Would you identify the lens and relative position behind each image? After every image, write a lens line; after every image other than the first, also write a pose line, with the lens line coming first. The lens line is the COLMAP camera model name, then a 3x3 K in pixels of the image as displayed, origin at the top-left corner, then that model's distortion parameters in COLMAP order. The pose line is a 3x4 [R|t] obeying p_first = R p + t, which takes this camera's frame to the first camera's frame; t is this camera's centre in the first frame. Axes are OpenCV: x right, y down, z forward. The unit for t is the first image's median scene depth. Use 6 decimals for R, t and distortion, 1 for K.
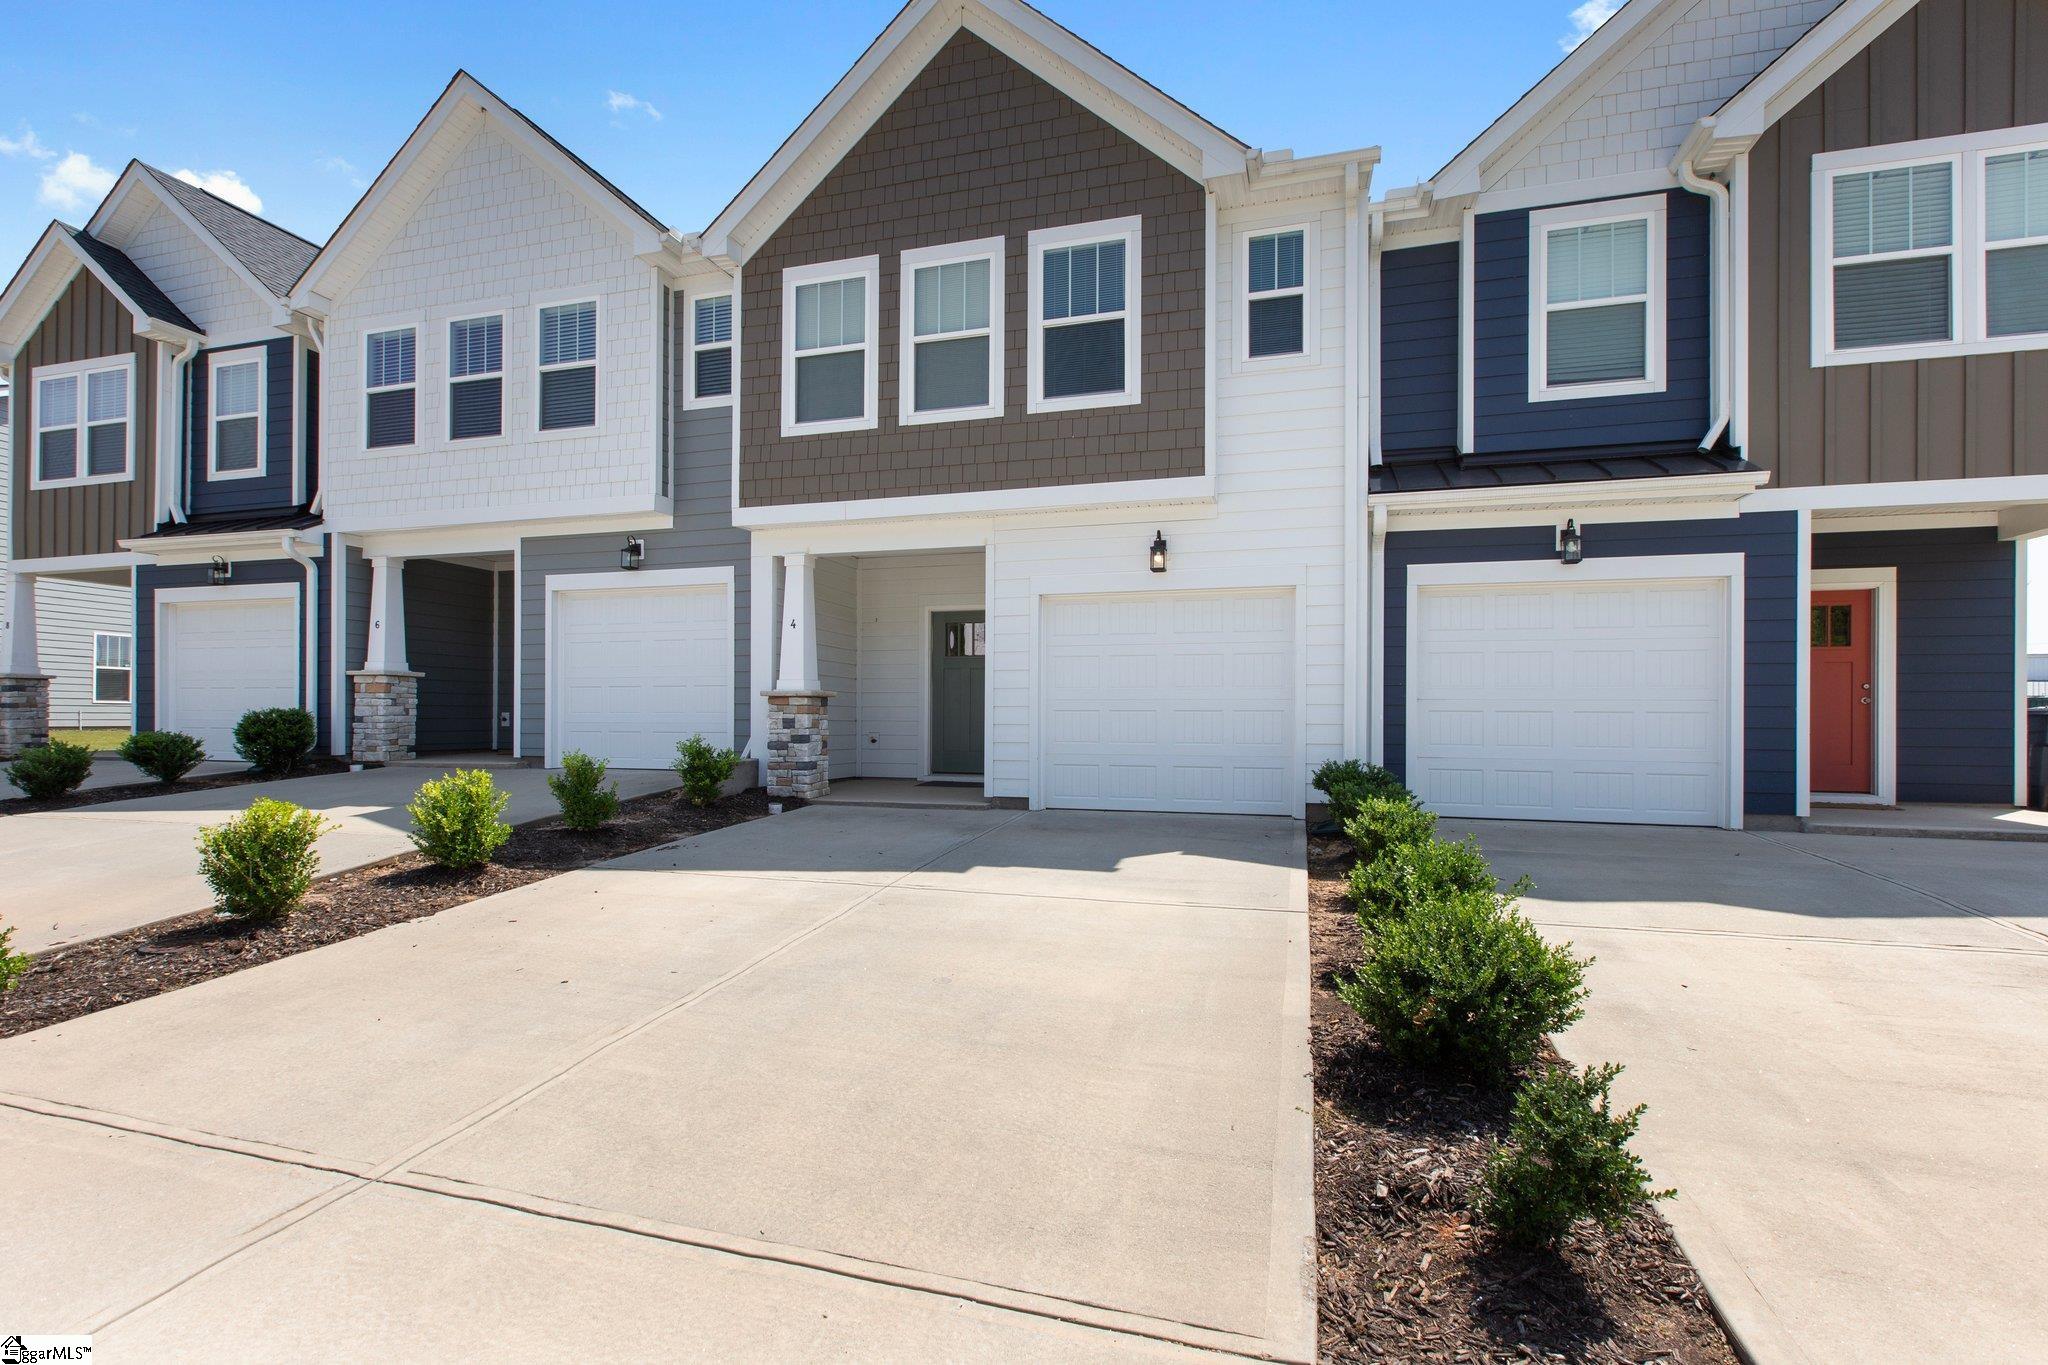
lens RADIAL K [[962.4, 0, 1019.8], [0, 962.4, 706.9], [0, 0, 1]] dist [0.004154, -0.001863]
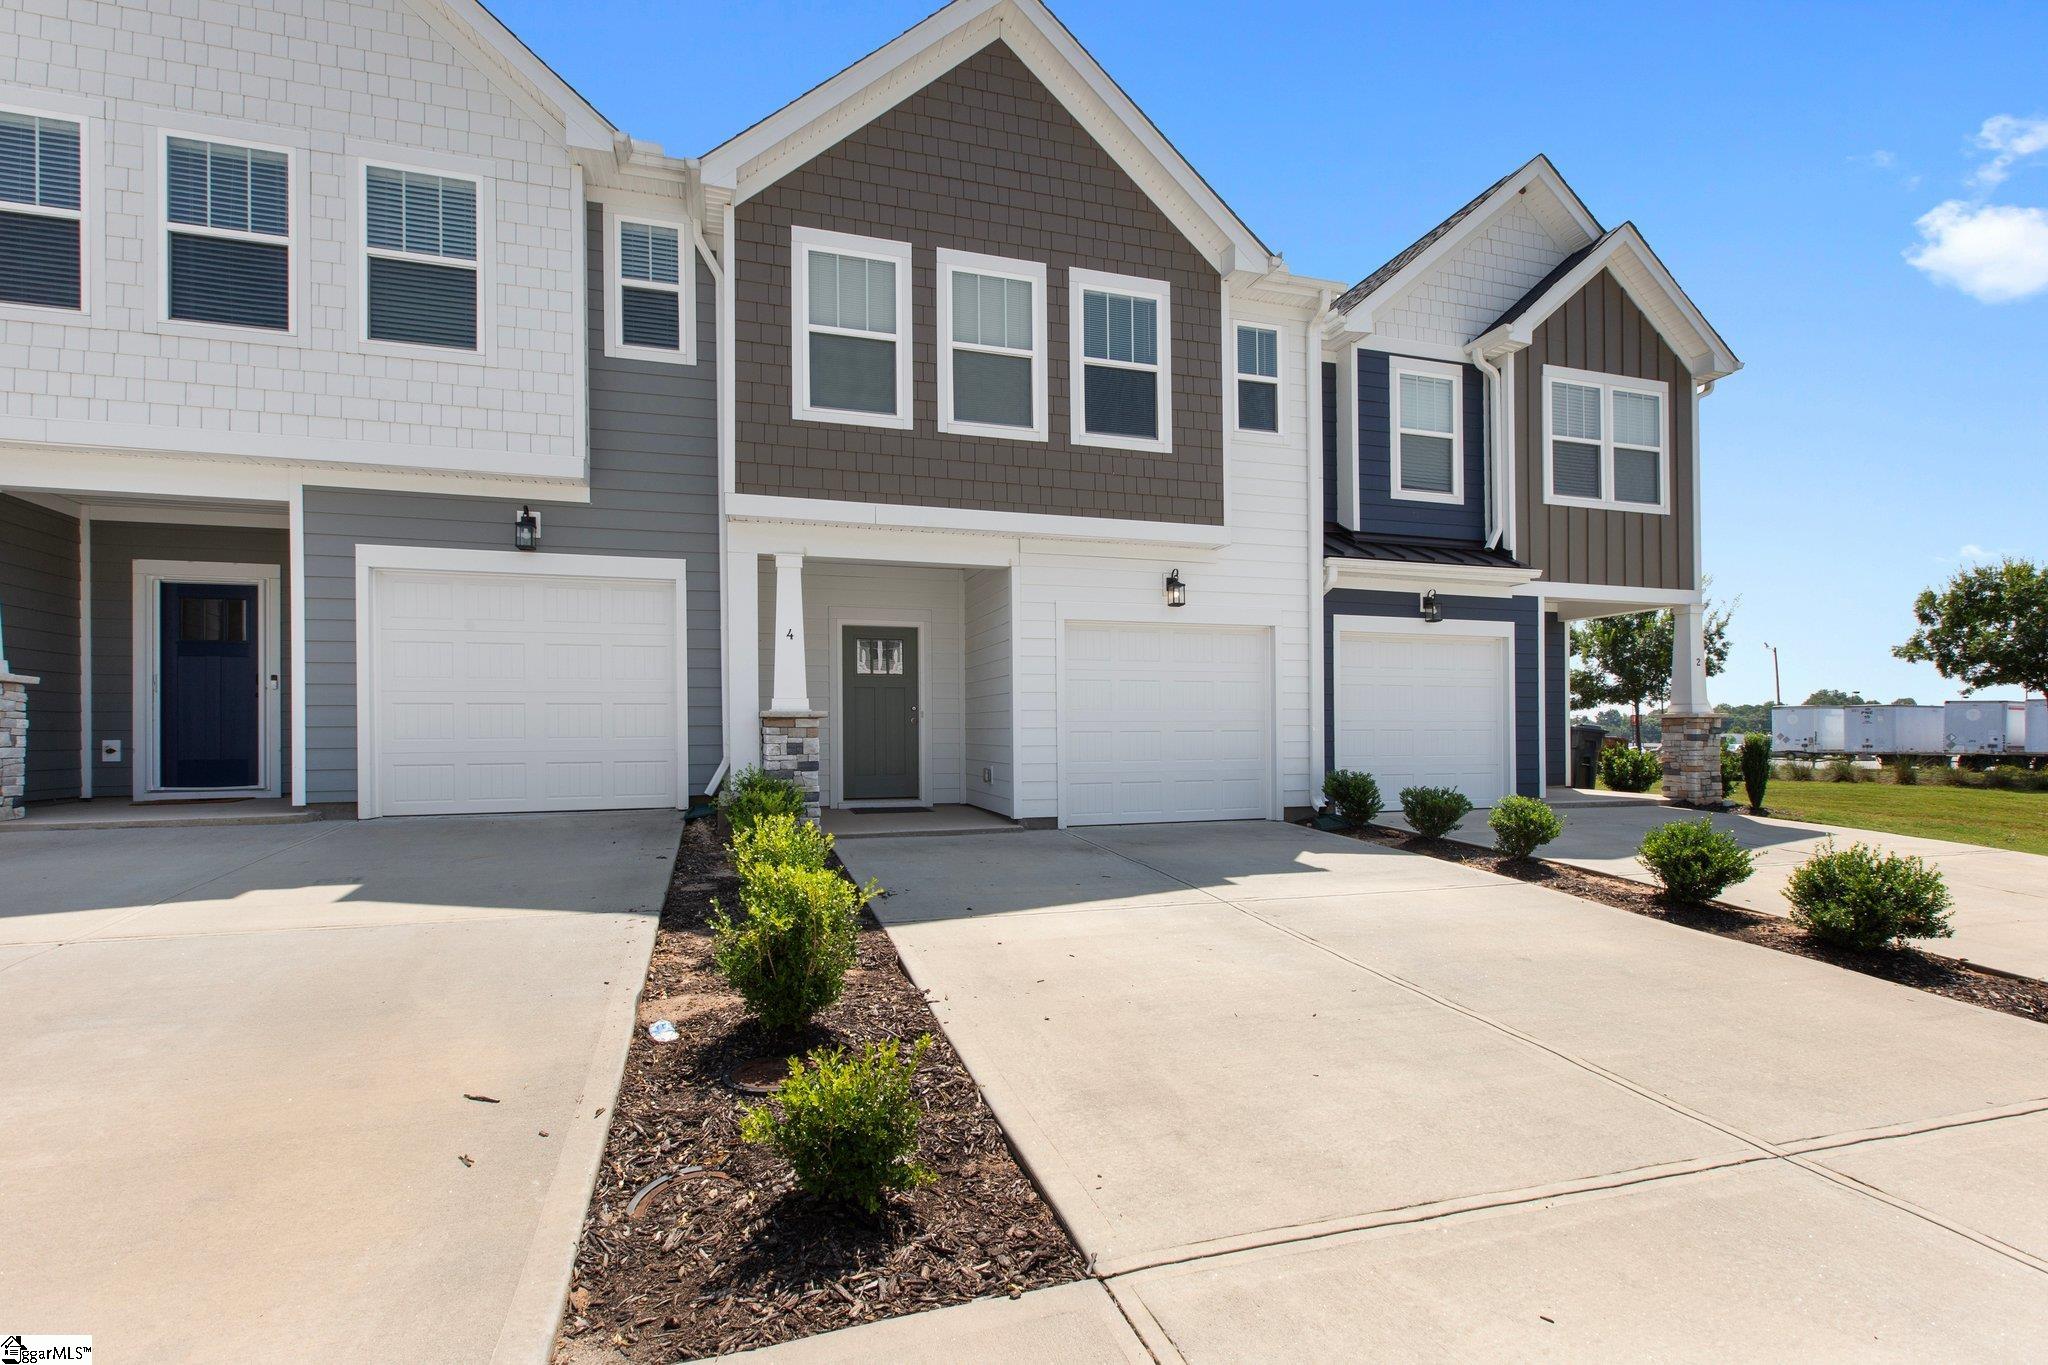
lens RADIAL K [[973.0, 0, 1027.3], [0, 973.0, 722.5], [0, 0, 1]] dist [0.004065, -0.000851]
pose [[0.820465, -0.002174, 0.571693, -0.618316], [0.002802, 0.999996, -0.000219, -0.006292], [-0.571690, 0.001782, 0.820468, 0.170974]]
